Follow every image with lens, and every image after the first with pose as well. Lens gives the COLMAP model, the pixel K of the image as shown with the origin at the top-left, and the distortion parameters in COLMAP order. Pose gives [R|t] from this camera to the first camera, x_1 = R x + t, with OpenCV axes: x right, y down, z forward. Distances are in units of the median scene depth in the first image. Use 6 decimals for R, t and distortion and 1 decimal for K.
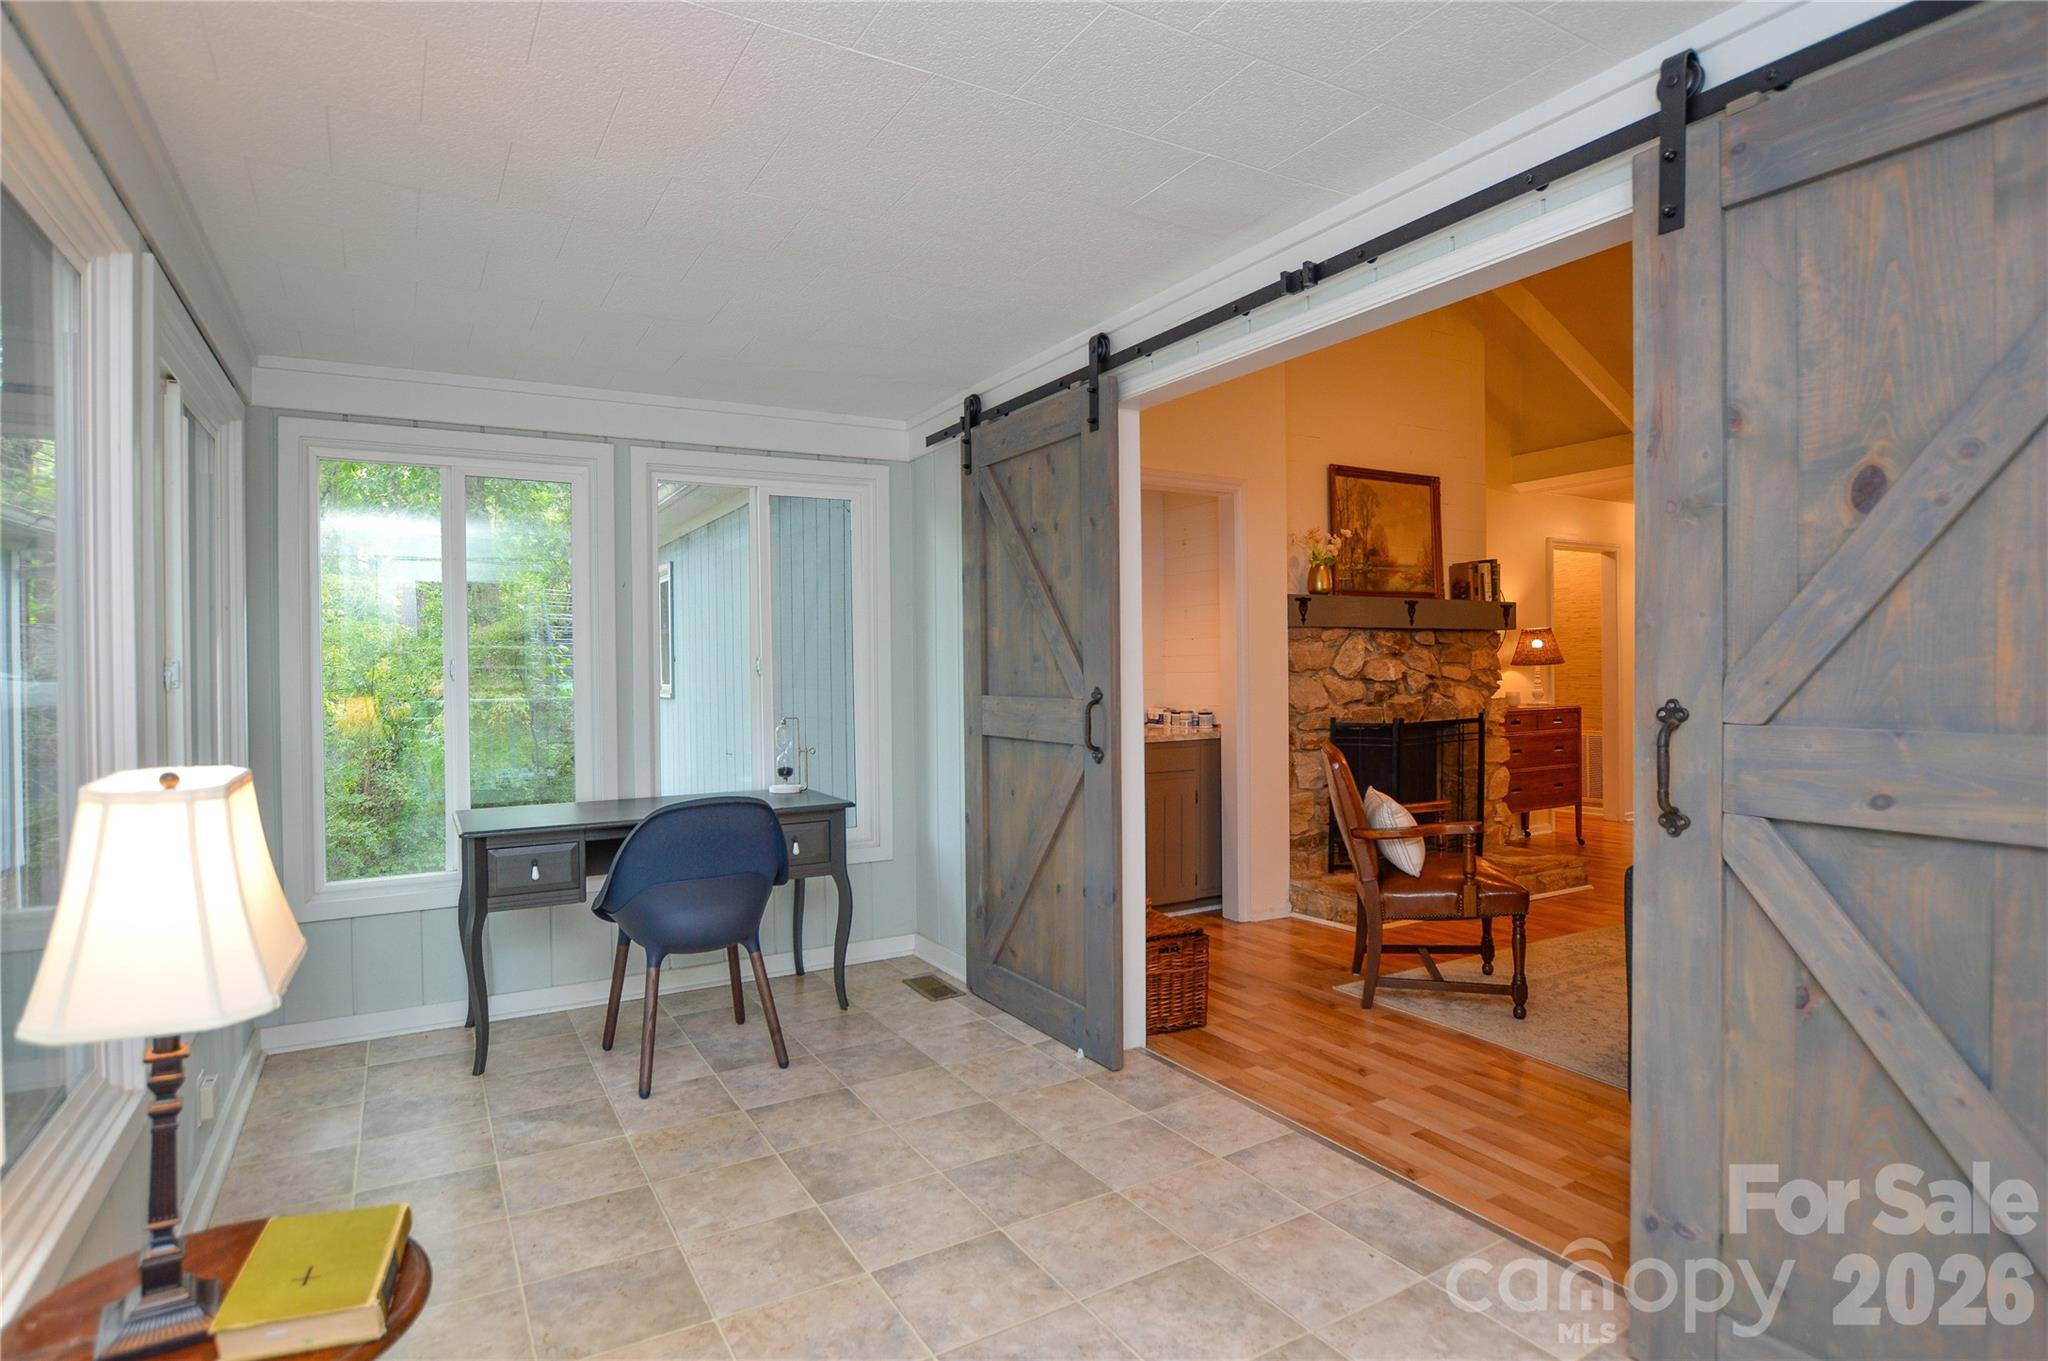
lens RADIAL K [[1069.8, 0, 1024.0], [0, 1069.8, 680.5], [0, 0, 1]] dist [-0.003963, -0.000223]
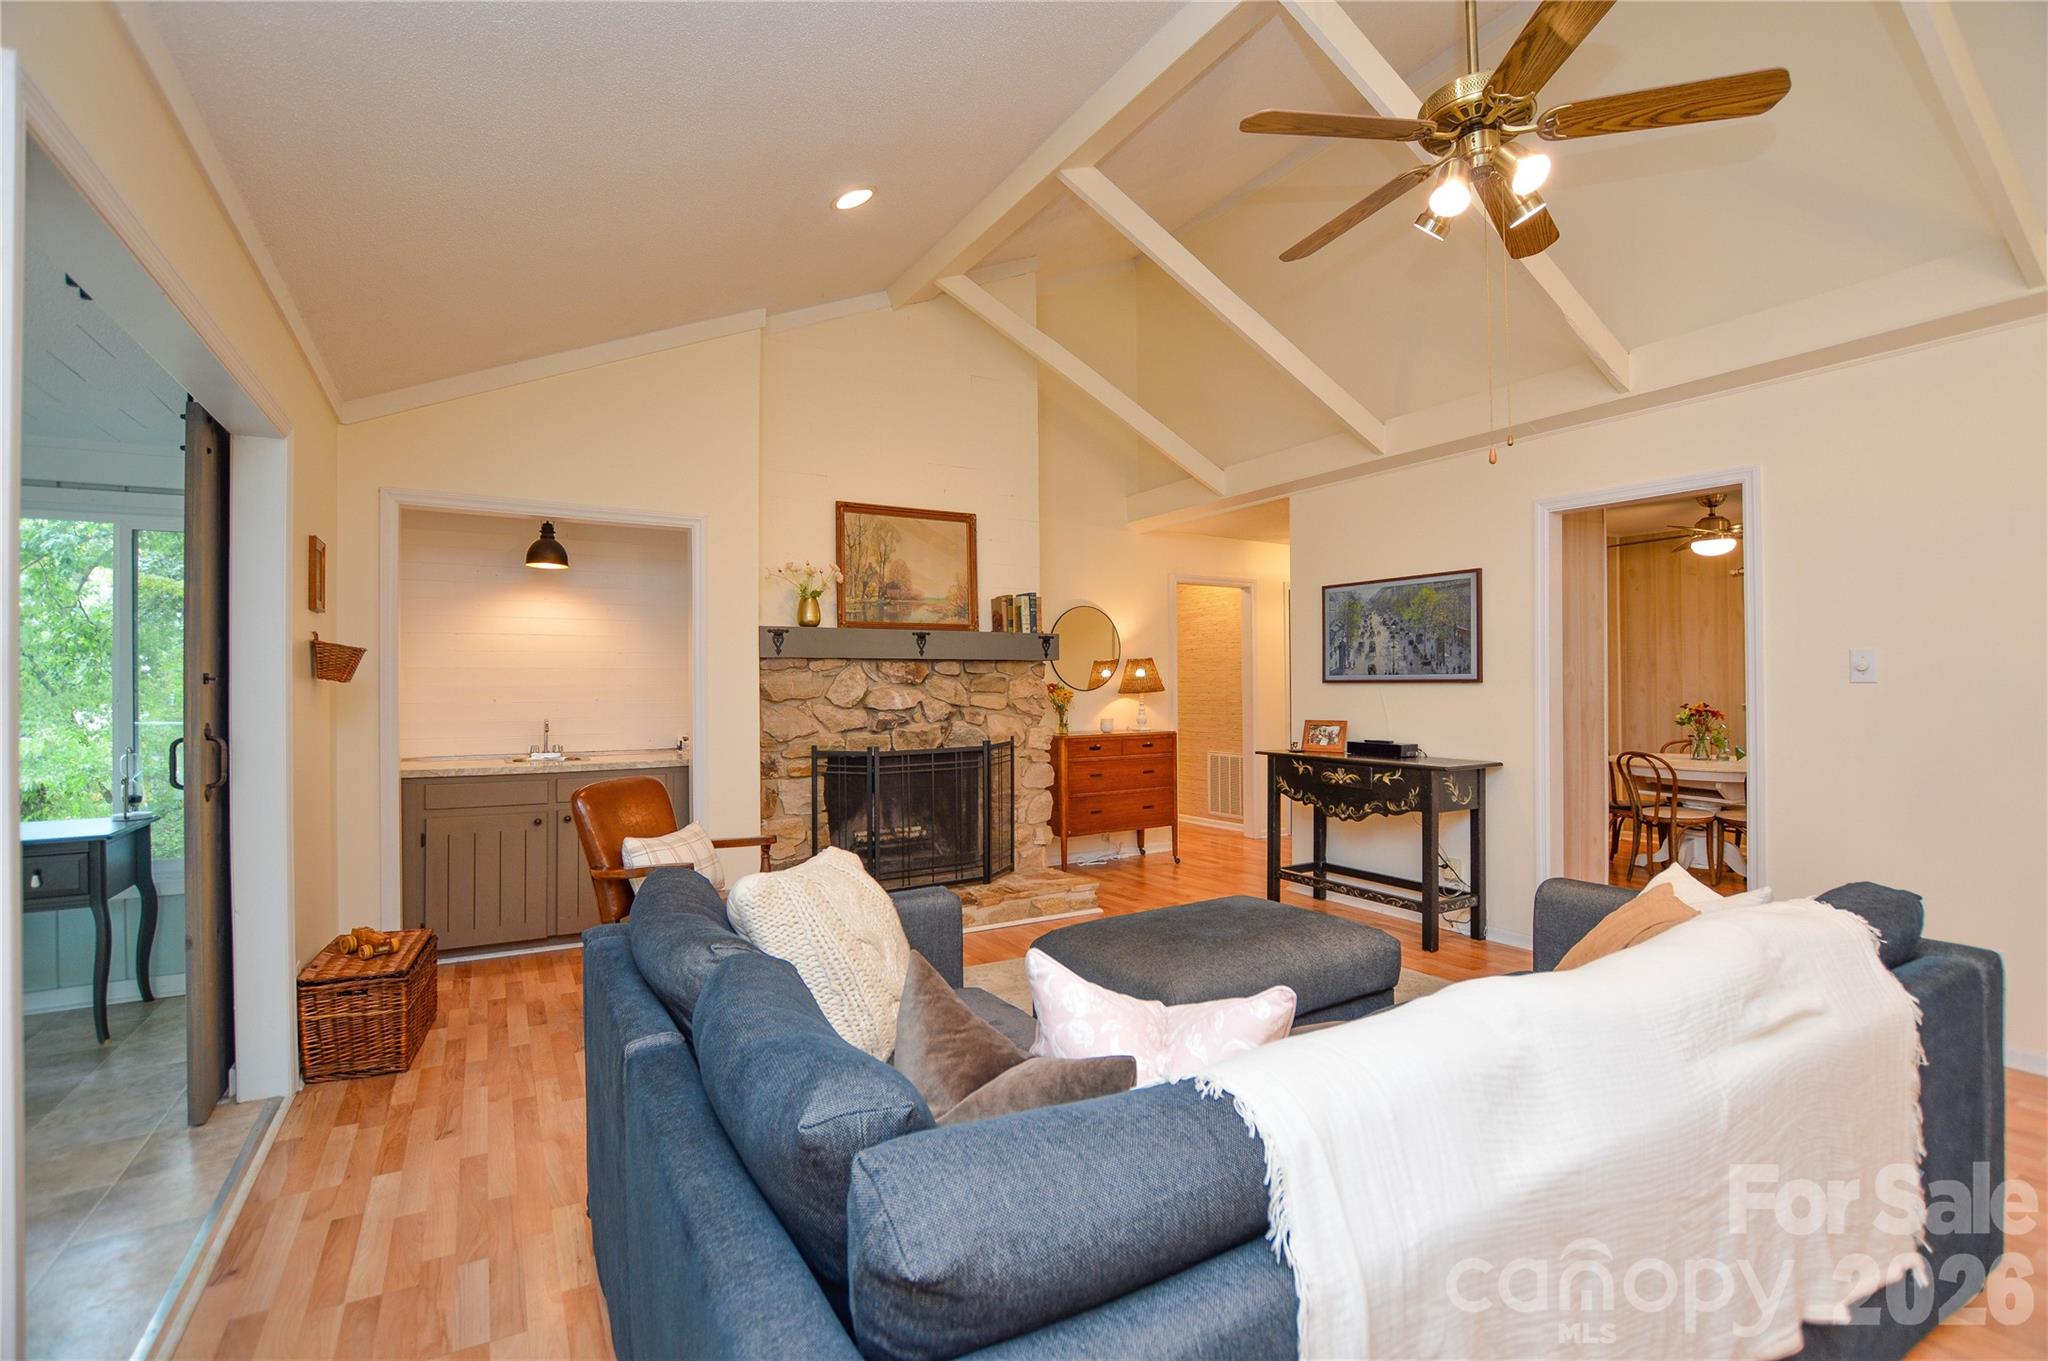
lens RADIAL K [[910.7, 0, 1015.8], [0, 910.7, 678.7], [0, 0, 1]] dist [-0.040392, 0.007414]
pose [[0.999929, 0.000334, -0.011928, 0.461791], [-0.000612, 0.999728, -0.023315, -0.009171], [0.011917, 0.023320, 0.999657, 0.120633]]
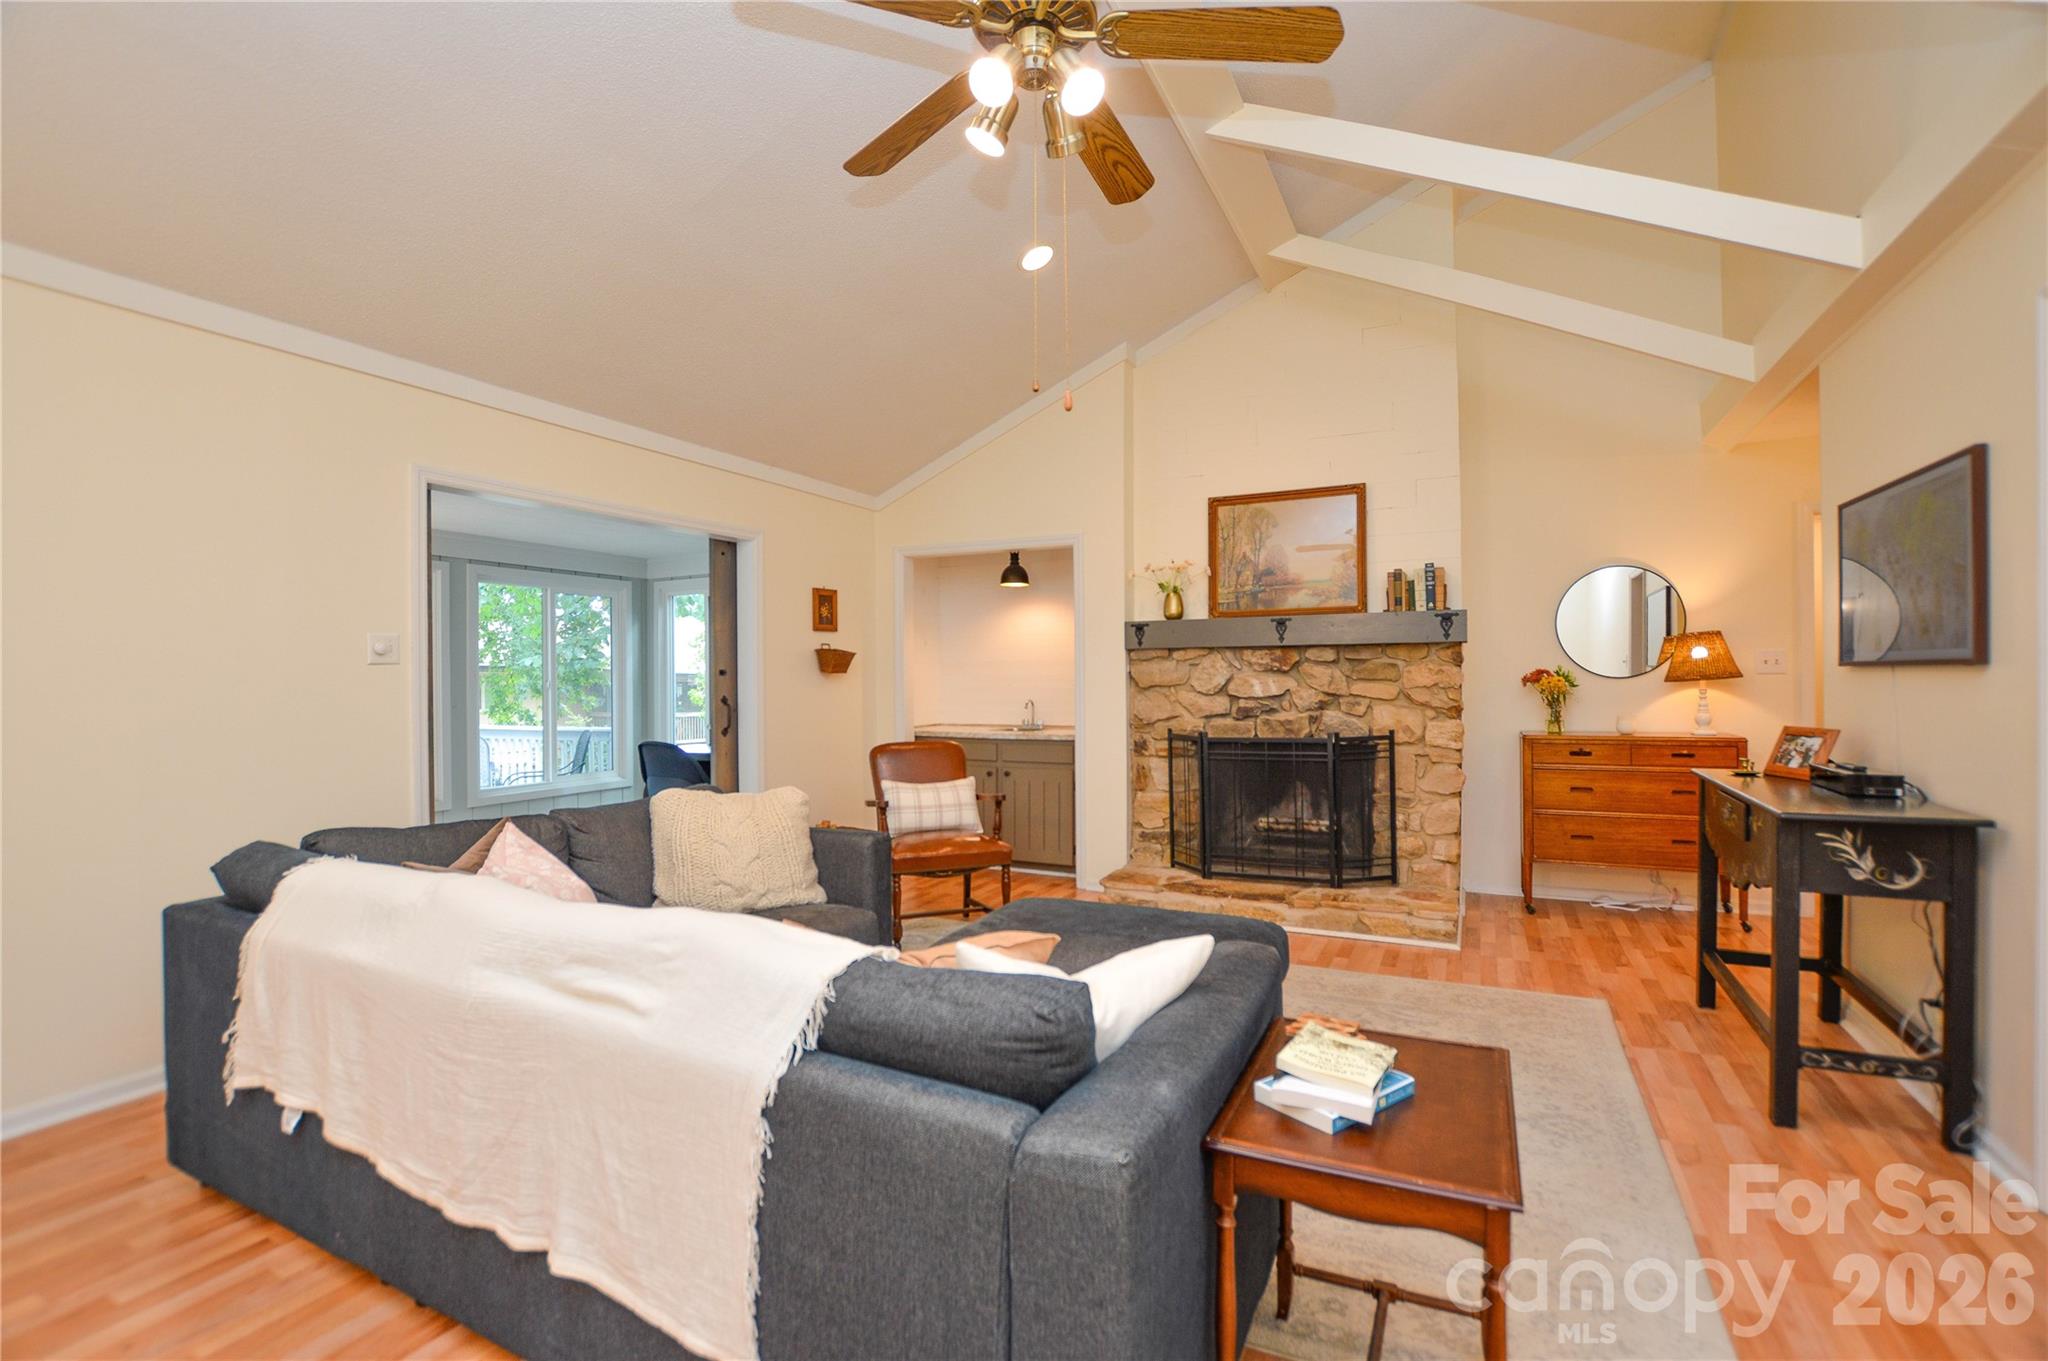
lens RADIAL K [[910.7, 0, 1015.8], [0, 910.7, 678.7], [0, 0, 1]] dist [-0.040392, 0.007414]
pose [[0.547085, 0.002812, -0.837073, 0.936620], [-0.006972, 0.999975, -0.001197, -0.014832], [0.837048, 0.006491, 0.547091, 0.320623]]
